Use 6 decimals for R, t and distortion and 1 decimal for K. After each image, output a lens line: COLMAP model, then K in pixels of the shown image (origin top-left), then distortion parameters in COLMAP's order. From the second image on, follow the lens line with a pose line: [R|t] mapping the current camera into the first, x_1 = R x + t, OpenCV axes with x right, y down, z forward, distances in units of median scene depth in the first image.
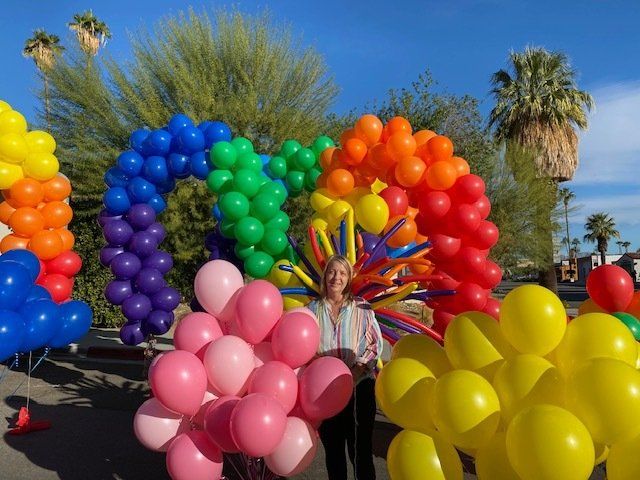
lens RADIAL K [[475.2, 0, 318.9], [0, 475.2, 240.3], [0, 0, 1]] dist [-0.008091, -0.001203]
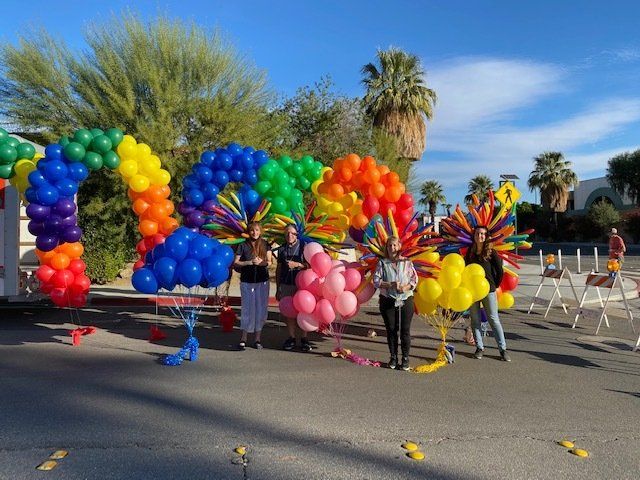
lens RADIAL K [[475.2, 0, 320.7], [0, 475.2, 240.0], [0, 0, 1]] dist [-0.008091, -0.001203]
pose [[0.950709, -0.007125, 0.310002, -0.113242], [-0.020349, 0.996147, 0.085303, -0.018981], [-0.309415, -0.087406, 0.946901, -0.135515]]
